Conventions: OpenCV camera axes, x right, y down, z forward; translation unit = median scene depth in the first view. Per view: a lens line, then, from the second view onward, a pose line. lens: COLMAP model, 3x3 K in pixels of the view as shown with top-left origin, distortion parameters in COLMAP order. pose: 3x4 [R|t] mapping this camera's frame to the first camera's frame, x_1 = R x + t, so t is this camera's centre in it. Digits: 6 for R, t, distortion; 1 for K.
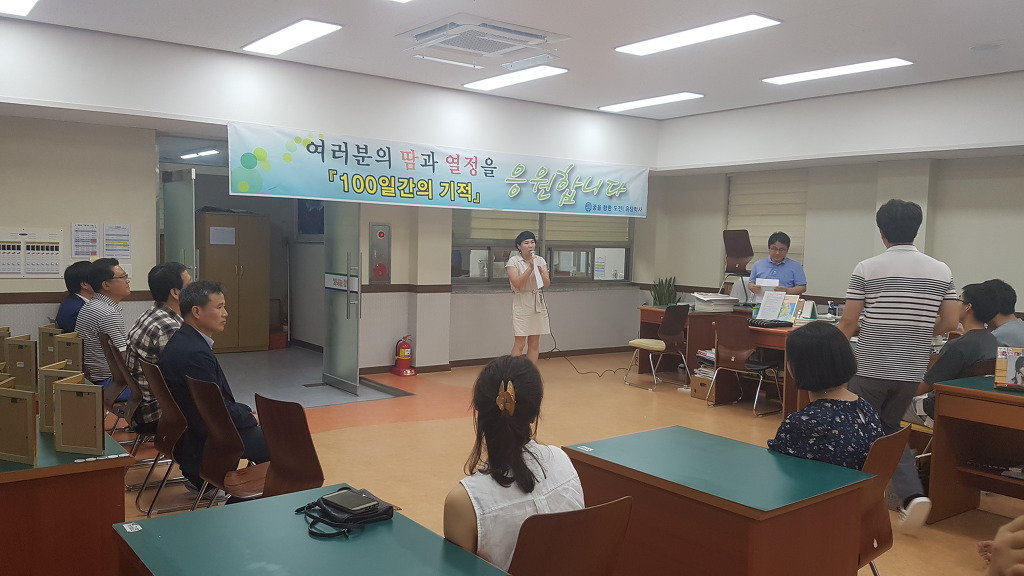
lens RADIAL K [[806.7, 0, 533.8], [0, 806.7, 300.8], [0, 0, 1]] dist [0.096432, -0.008846]
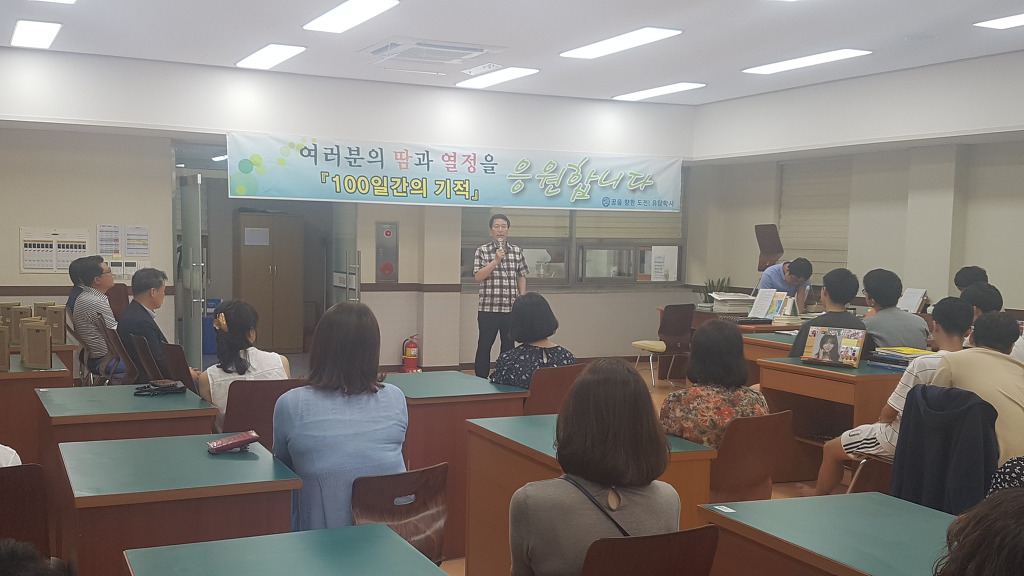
lens RADIAL K [[1089.9, 0, 510.0], [0, 1089.9, 319.4], [0, 0, 1]] dist [0.130298, 0.013617]
pose [[0.977398, 0.007791, -0.211264, 0.265094], [-0.008666, 0.999957, -0.003217, 0.030013], [0.211230, 0.004975, 0.977424, -0.310574]]
